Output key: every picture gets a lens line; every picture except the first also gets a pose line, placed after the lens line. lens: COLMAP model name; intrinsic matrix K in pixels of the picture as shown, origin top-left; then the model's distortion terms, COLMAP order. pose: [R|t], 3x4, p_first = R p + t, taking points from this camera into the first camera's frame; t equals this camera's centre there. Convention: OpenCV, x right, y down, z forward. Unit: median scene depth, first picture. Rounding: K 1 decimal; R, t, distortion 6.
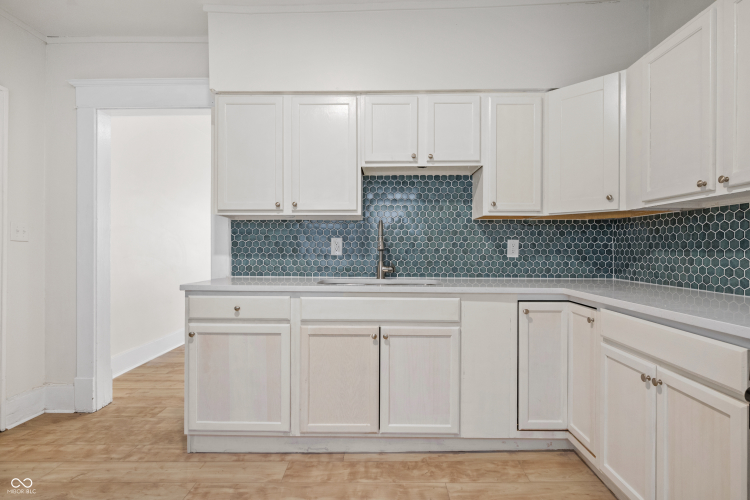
lens RADIAL K [[381.6, 0, 378.1], [0, 381.6, 250.4], [0, 0, 1]] dist [-0.002202, -0.000255]
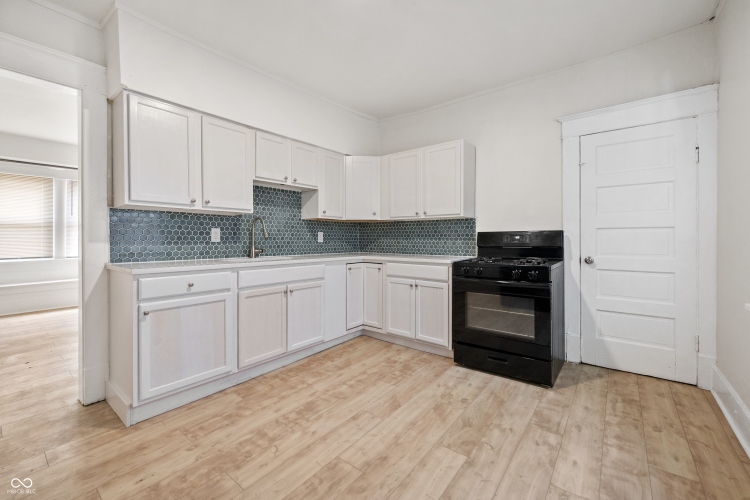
lens RADIAL K [[308.4, 0, 379.8], [0, 308.4, 238.9], [0, 0, 1]] dist [-0.001178, -0.000024]
pose [[0.605175, -0.001729, 0.796090, -0.686859], [0.002068, 0.999998, 0.000599, 0.003956], [-0.796089, 0.001284, 0.605178, -0.078064]]
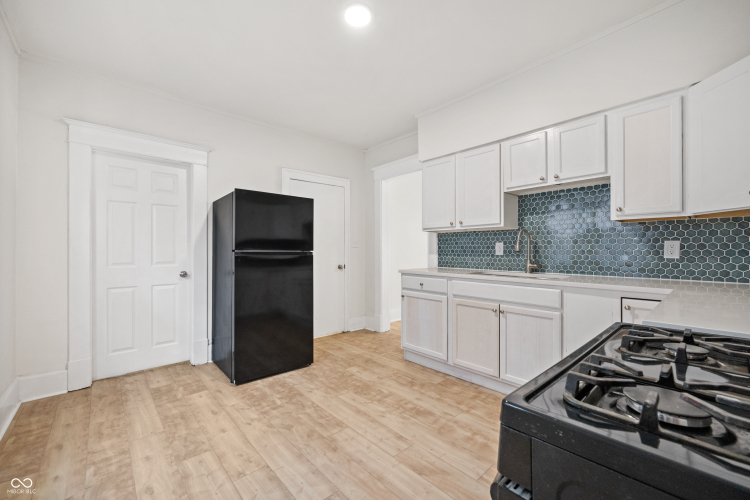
lens RADIAL K [[306.9, 0, 377.1], [0, 306.9, 249.3], [0, 0, 1]] dist [-0.000814, 0.000246]
pose [[0.677301, -0.005532, -0.735685, 0.477697], [0.004938, 0.999983, -0.002973, -0.007629], [0.735689, -0.001619, 0.677317, -0.112644]]
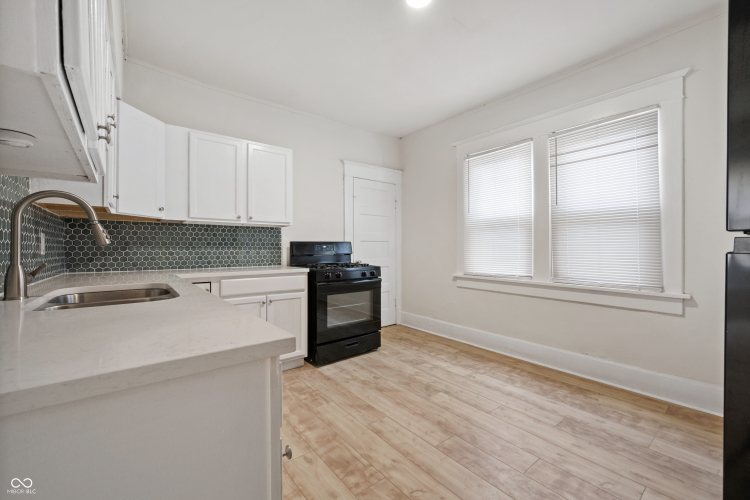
lens RADIAL K [[306.9, 0, 377.1], [0, 306.9, 249.3], [0, 0, 1]] dist [-0.000814, 0.000246]
pose [[-0.632472, -0.001673, 0.774582, -0.685875], [0.002320, 0.999989, 0.004054, 0.006361], [-0.774580, 0.004361, -0.632461, 0.975207]]
